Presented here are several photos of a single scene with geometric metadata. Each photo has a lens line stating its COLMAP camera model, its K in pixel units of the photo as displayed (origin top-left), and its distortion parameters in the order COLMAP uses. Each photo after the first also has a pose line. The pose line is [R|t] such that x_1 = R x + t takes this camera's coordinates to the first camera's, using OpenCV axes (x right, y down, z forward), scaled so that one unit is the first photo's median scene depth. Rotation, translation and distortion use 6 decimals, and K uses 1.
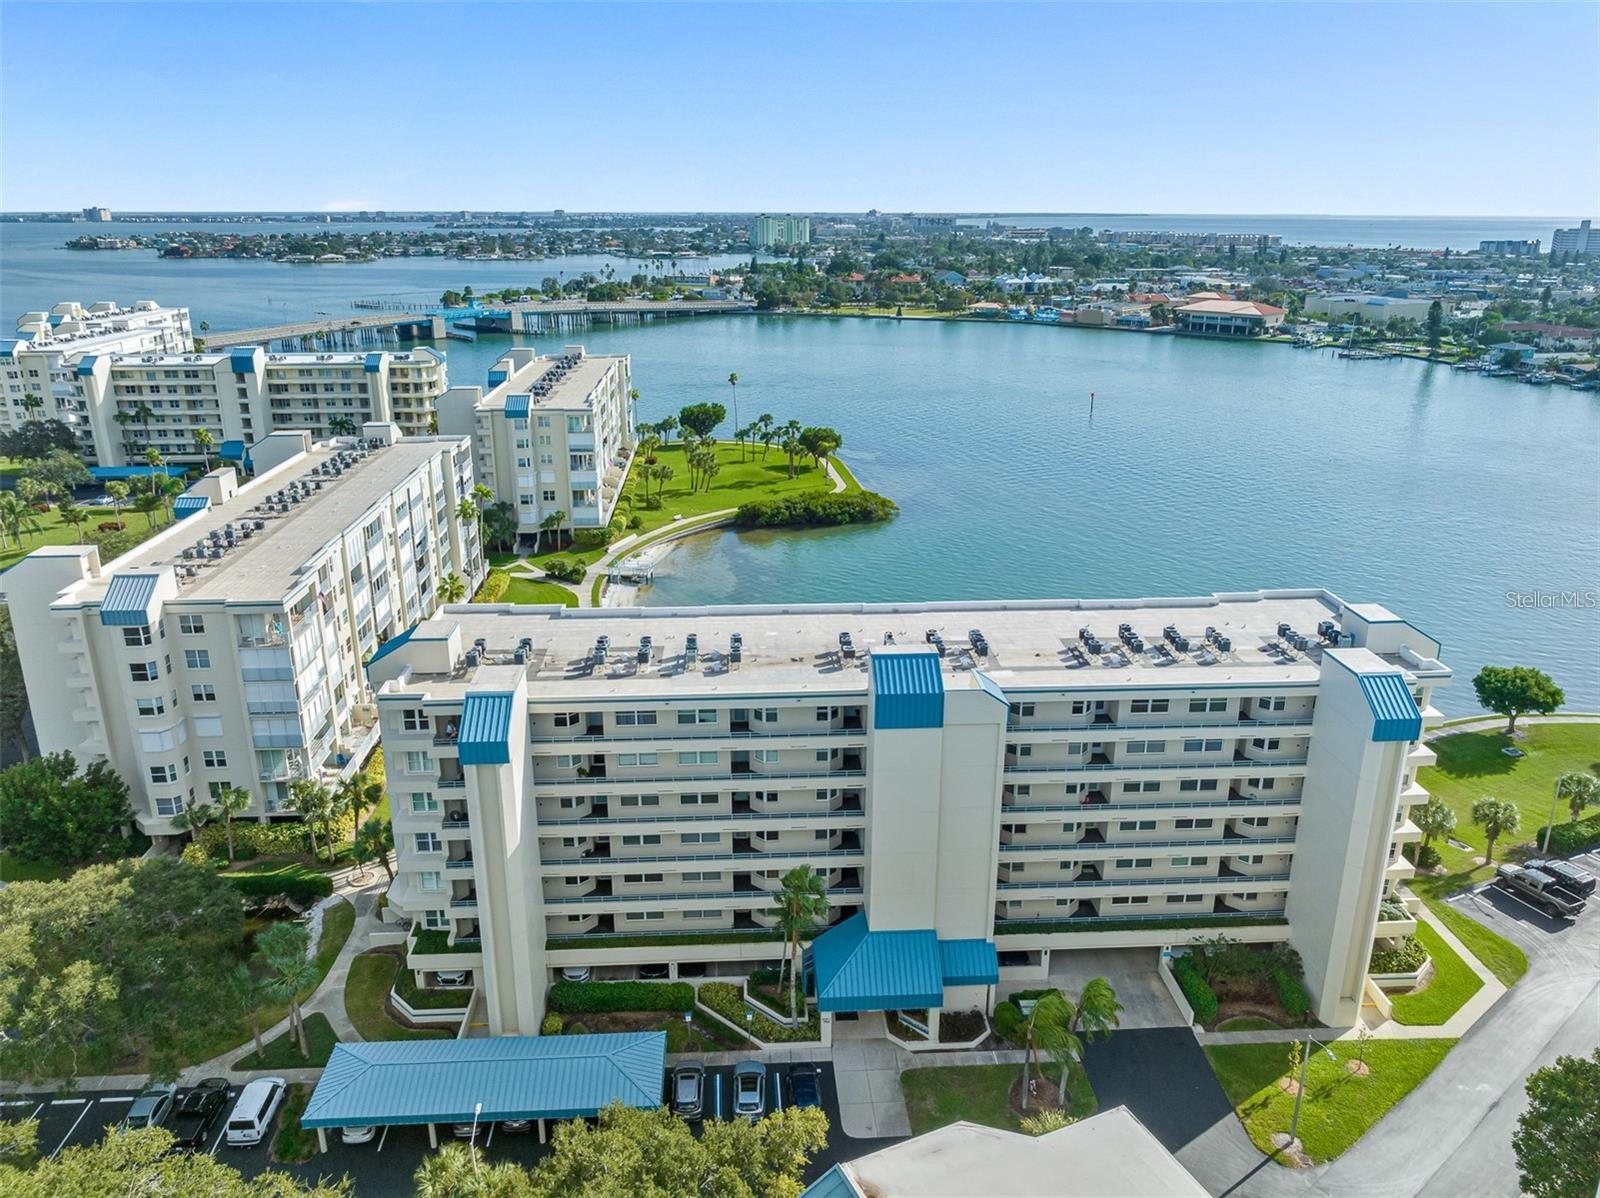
lens RADIAL K [[1161.0, 0, 800.0], [0, 1161.0, 599.0], [0, 0, 1]] dist [-0.007100, -0.001315]
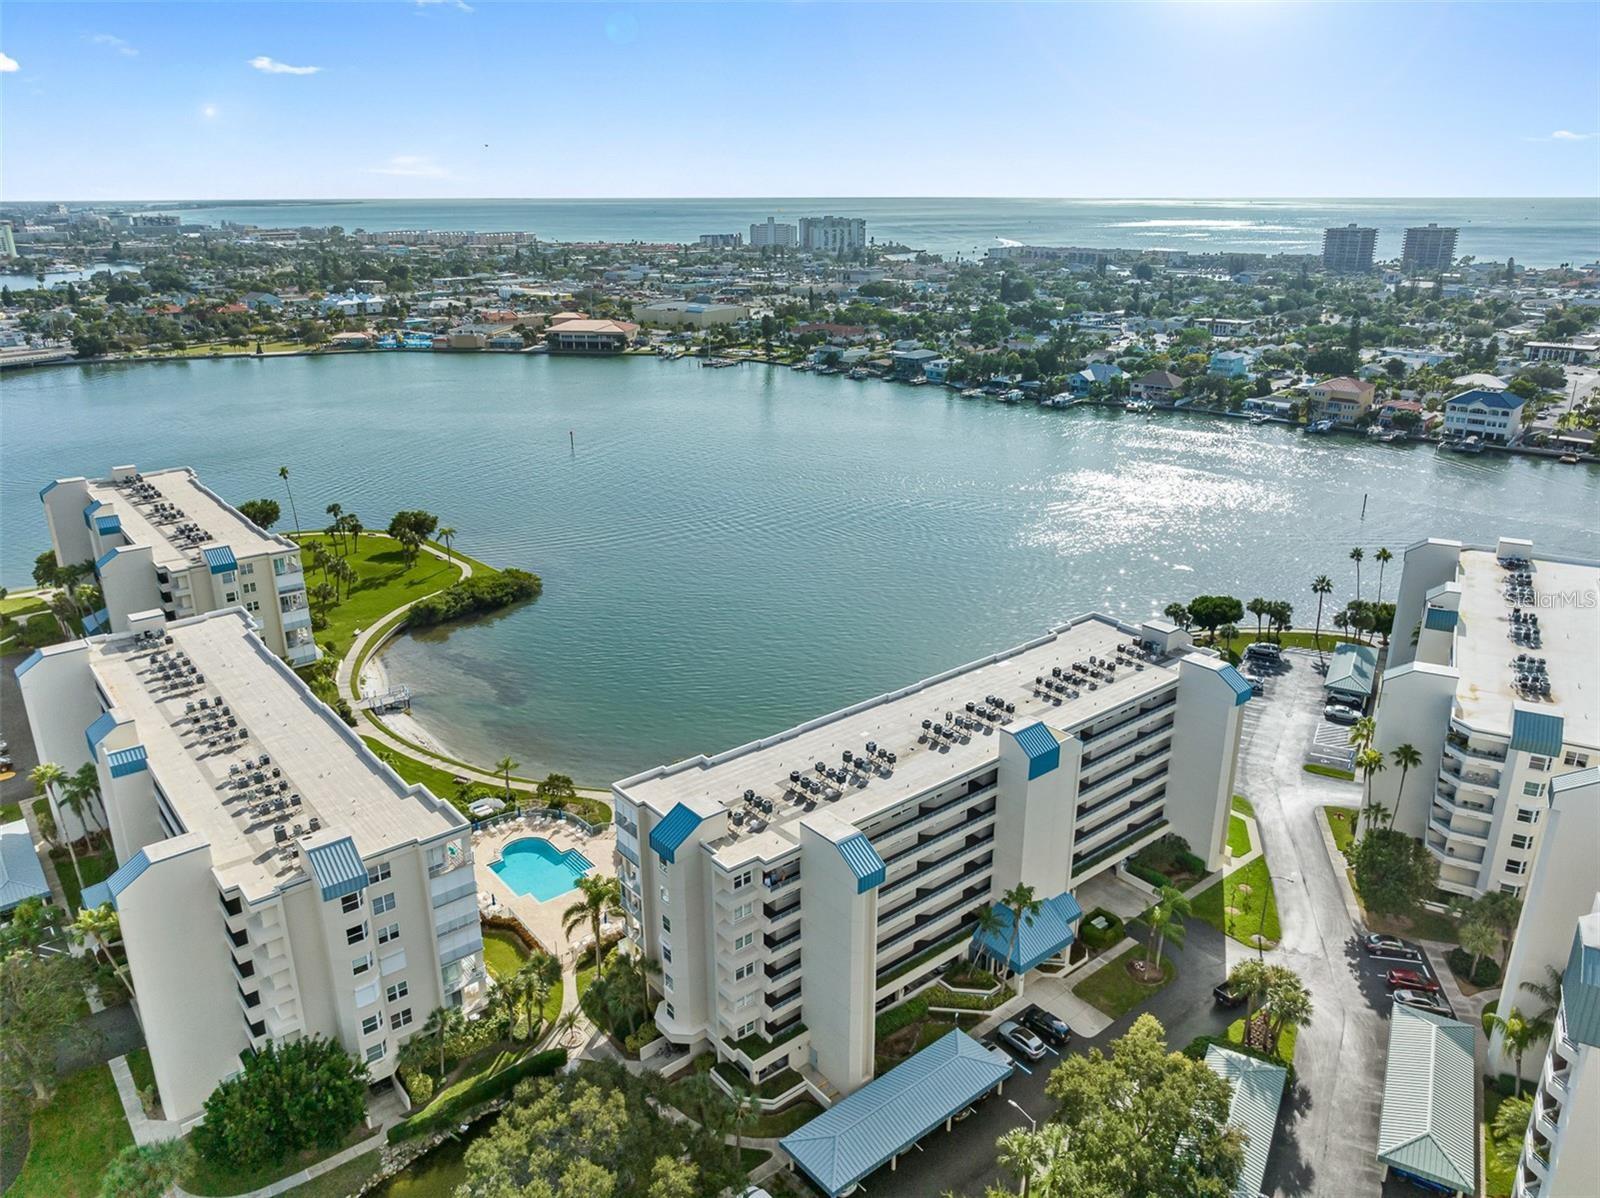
lens RADIAL K [[1123.5, 0, 800.0], [0, 1123.5, 599.0], [0, 0, 1]] dist [-0.002672, -0.000570]
pose [[0.811886, -0.200063, 0.548466, -0.132546], [0.190210, 0.978837, 0.075483, -0.040738], [-0.551961, 0.043040, 0.832759, -0.009322]]
